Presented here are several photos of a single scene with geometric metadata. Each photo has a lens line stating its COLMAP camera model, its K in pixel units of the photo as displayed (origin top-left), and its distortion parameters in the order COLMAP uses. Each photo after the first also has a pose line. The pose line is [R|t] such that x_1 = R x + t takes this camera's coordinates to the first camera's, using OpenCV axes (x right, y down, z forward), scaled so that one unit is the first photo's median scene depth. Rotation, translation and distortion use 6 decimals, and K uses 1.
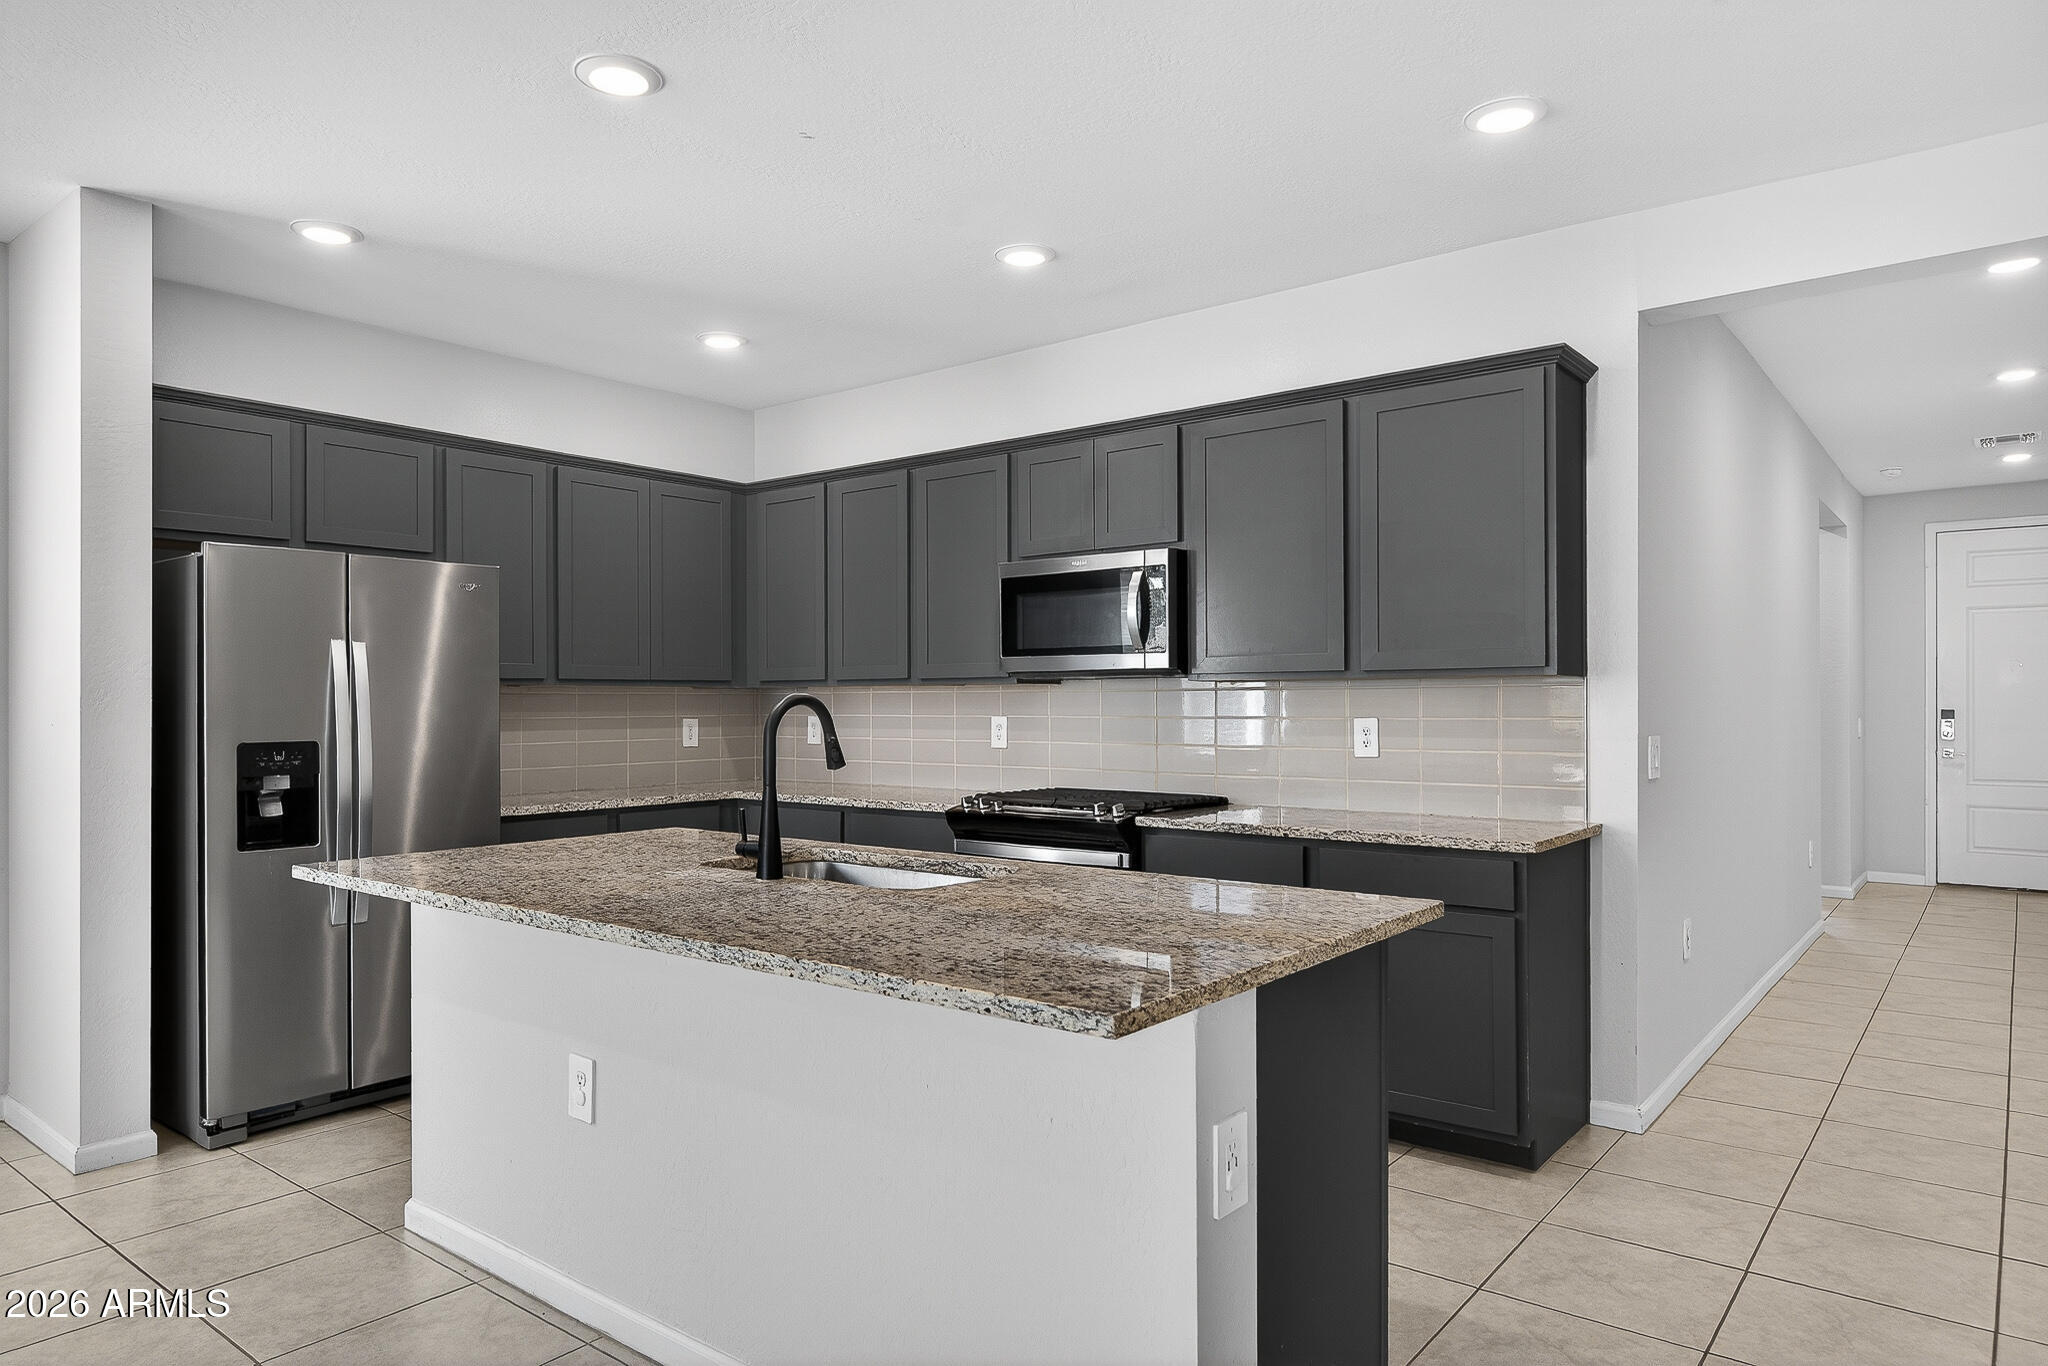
lens RADIAL K [[1280.6, 0, 1031.1], [0, 1280.6, 697.6], [0, 0, 1]] dist [-0.002324, 0.000318]
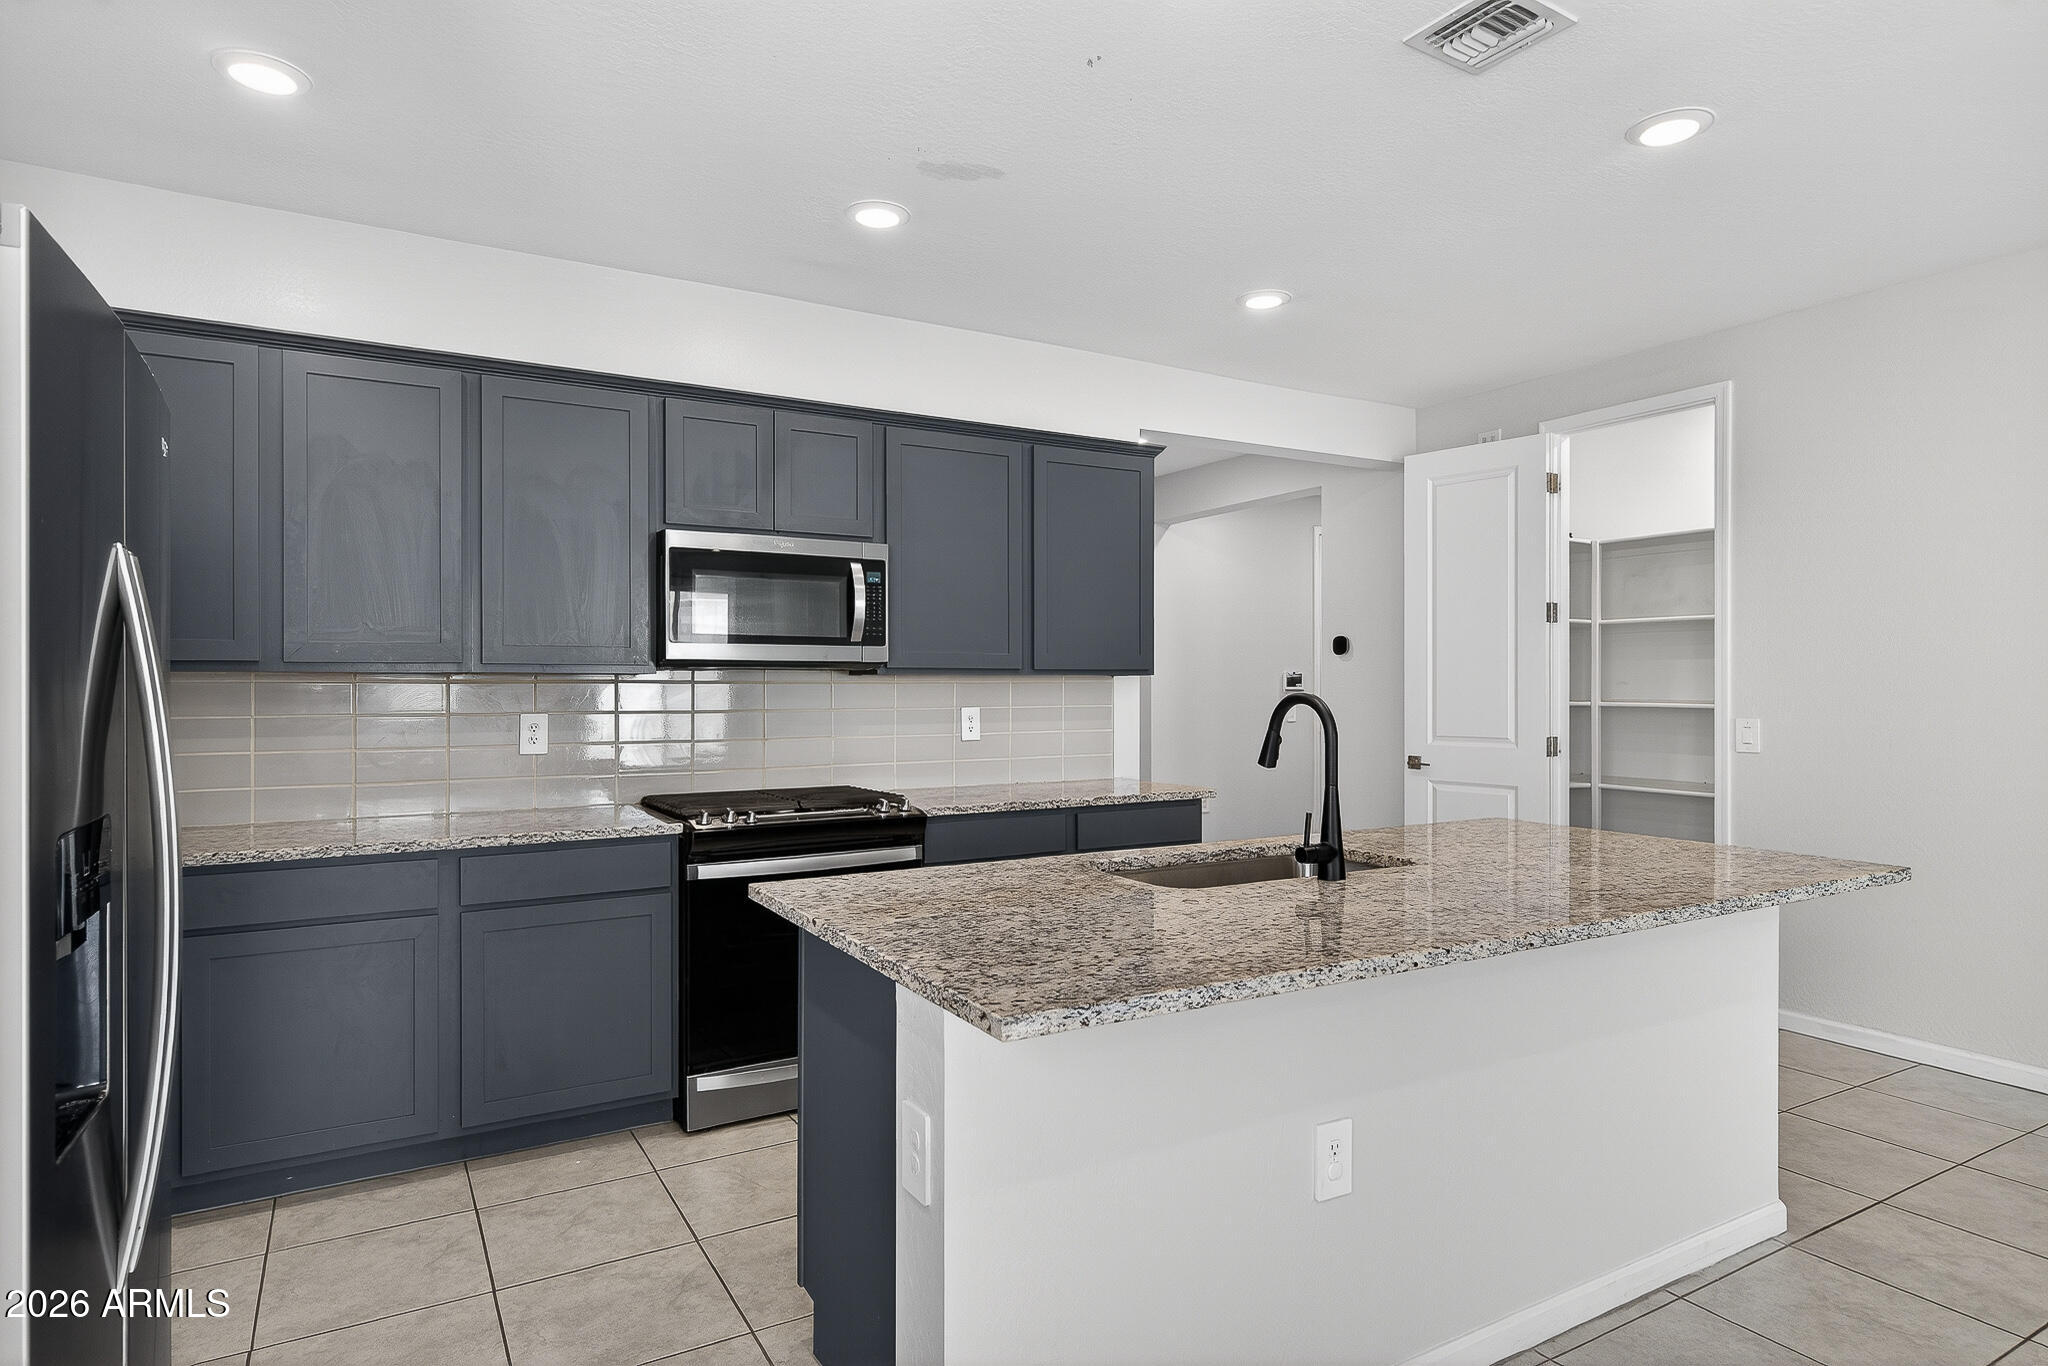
lens RADIAL K [[1164.8, 0, 1028.8], [0, 1164.8, 681.5], [0, 0, 1]] dist [0.009078, 0.000454]
pose [[0.365942, 0.009134, 0.930593, -0.713302], [0.002413, 0.999939, -0.010763, 0.003783], [-0.930634, 0.006184, 0.365898, 0.556903]]
